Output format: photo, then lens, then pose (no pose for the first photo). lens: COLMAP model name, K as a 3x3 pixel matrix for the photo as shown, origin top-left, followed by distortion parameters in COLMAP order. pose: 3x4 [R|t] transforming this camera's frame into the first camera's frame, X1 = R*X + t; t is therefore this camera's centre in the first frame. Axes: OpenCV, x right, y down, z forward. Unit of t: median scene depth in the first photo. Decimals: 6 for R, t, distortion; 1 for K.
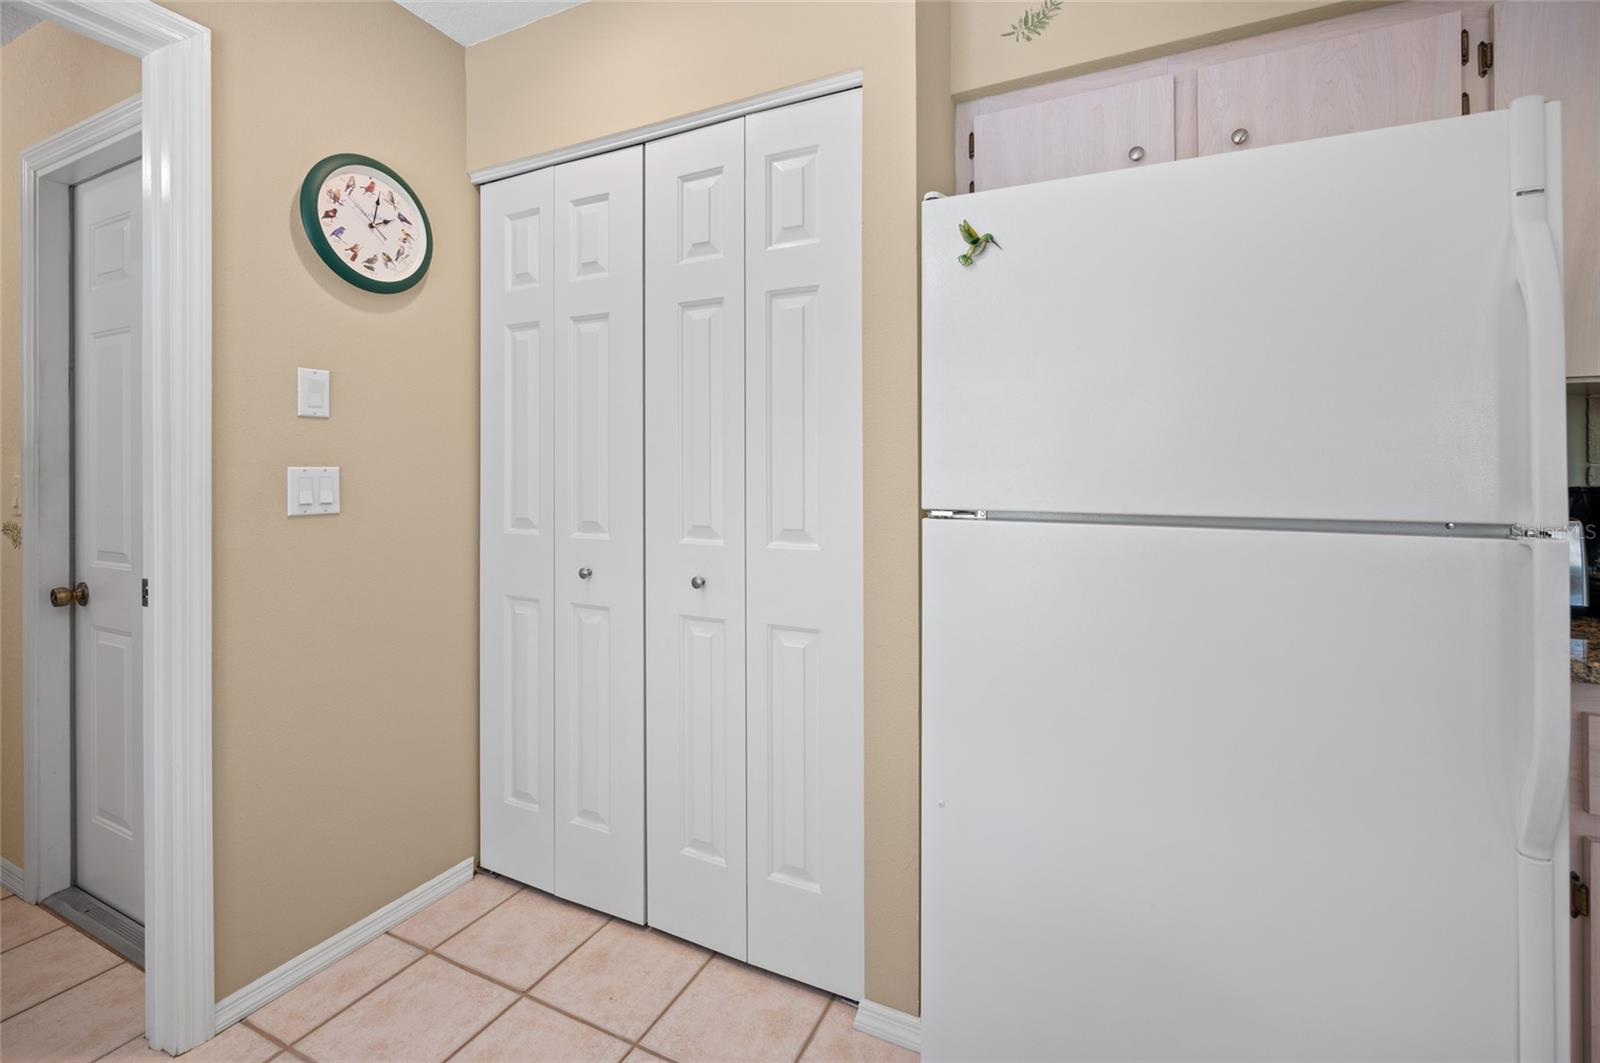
lens RADIAL K [[702.8, 0, 797.8], [0, 702.8, 472.8], [0, 0, 1]] dist [-0.001367, -0.000102]
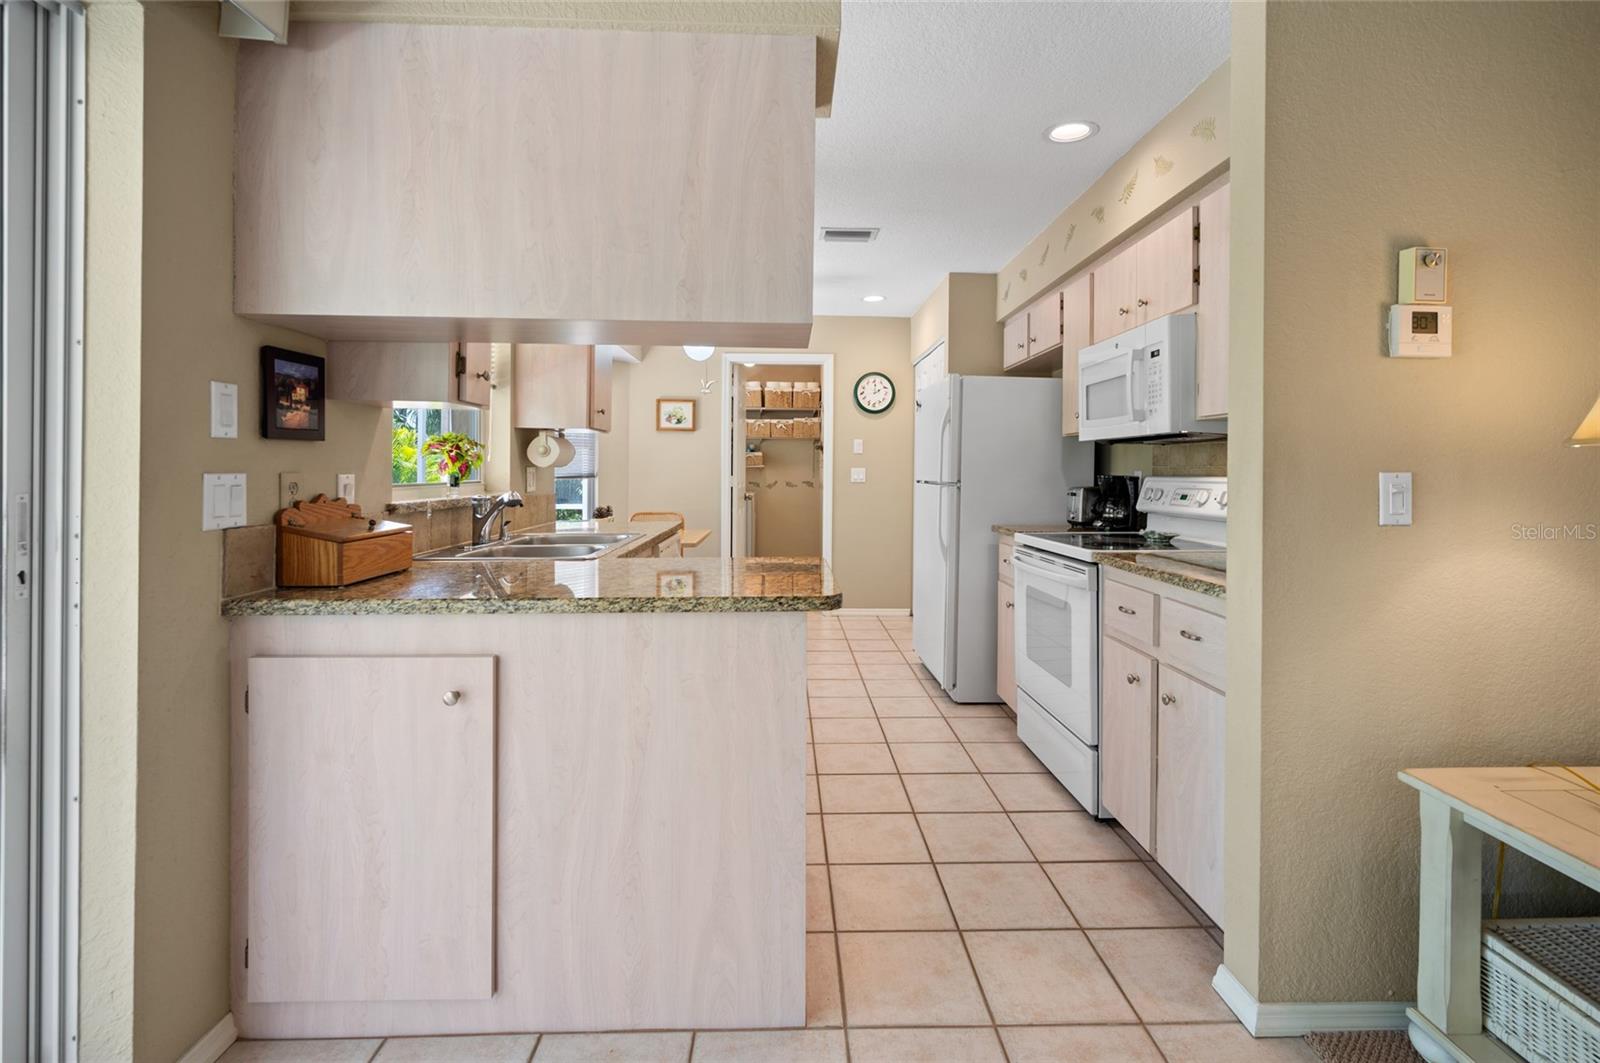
lens RADIAL K [[733.9, 0, 799.5], [0, 733.9, 471.4], [0, 0, 1]] dist [-0.002140, 0.000186]
pose [[0.465951, 0.006859, -0.884784, 2.237116], [-0.009275, 0.999953, 0.002867, -0.000735], [0.884762, 0.006870, 0.465992, -0.874542]]
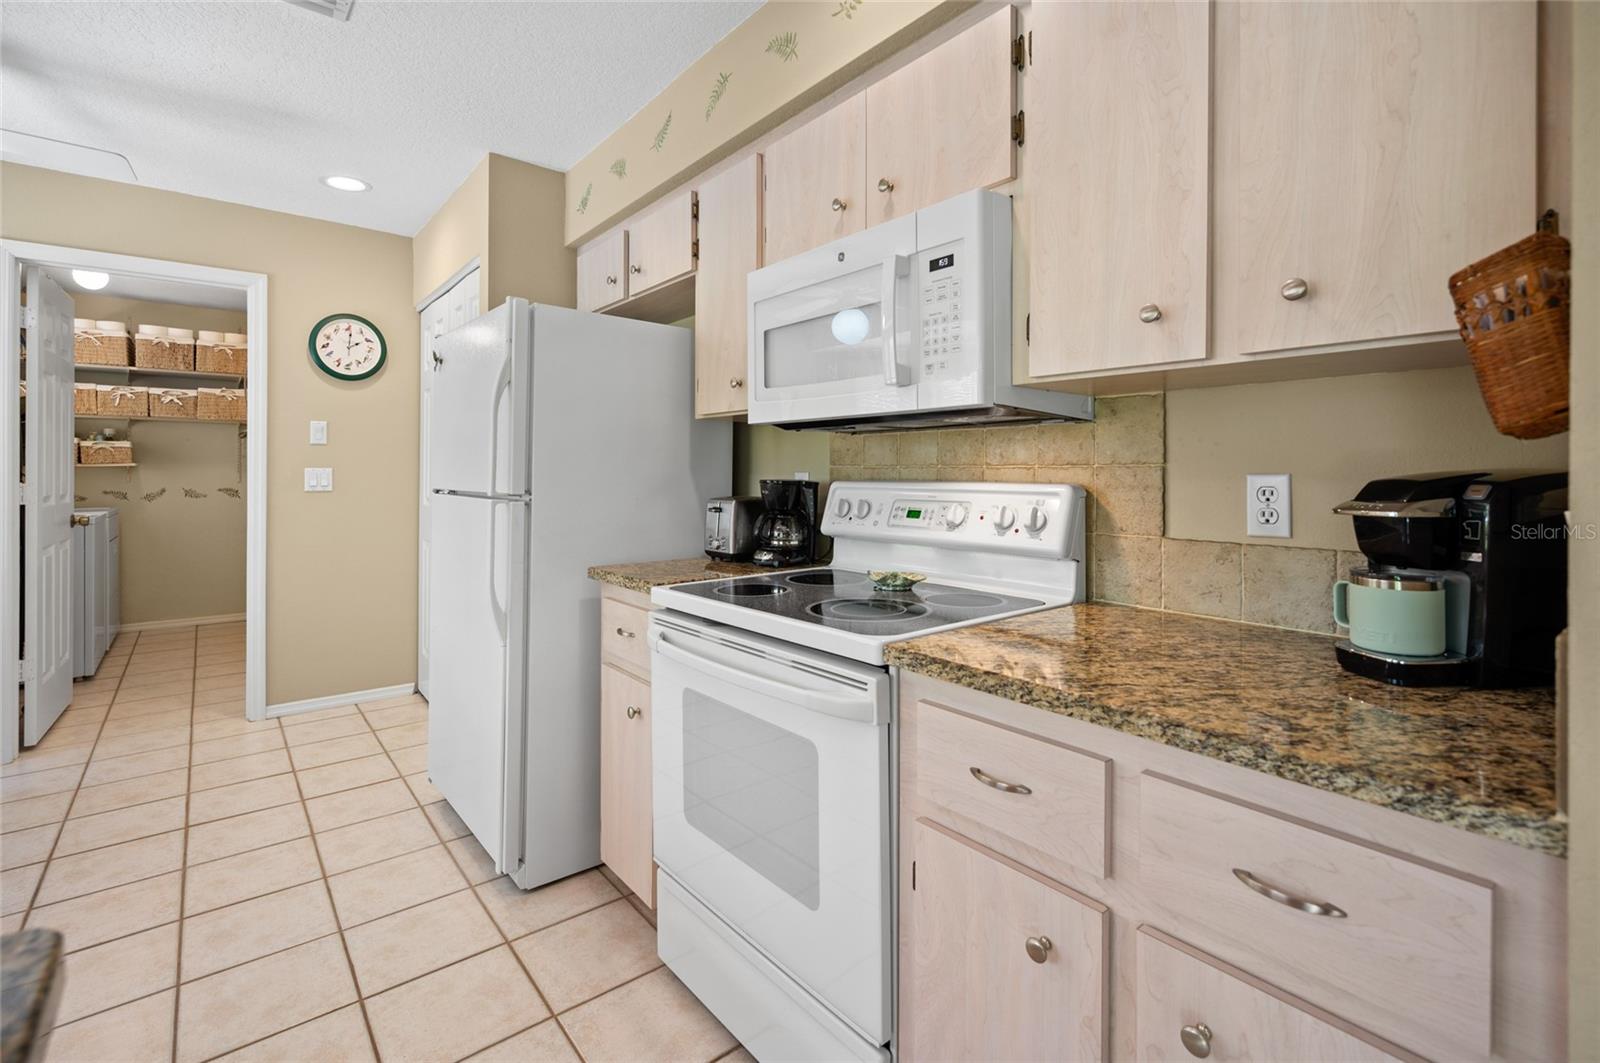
lens RADIAL K [[733.9, 0, 799.5], [0, 733.9, 471.4], [0, 0, 1]] dist [-0.002140, 0.000186]
pose [[0.908128, 0.005109, -0.418660, 1.456124], [-0.005862, 0.999983, -0.000512, -0.006220], [0.418651, 0.002919, 0.908143, -0.360800]]
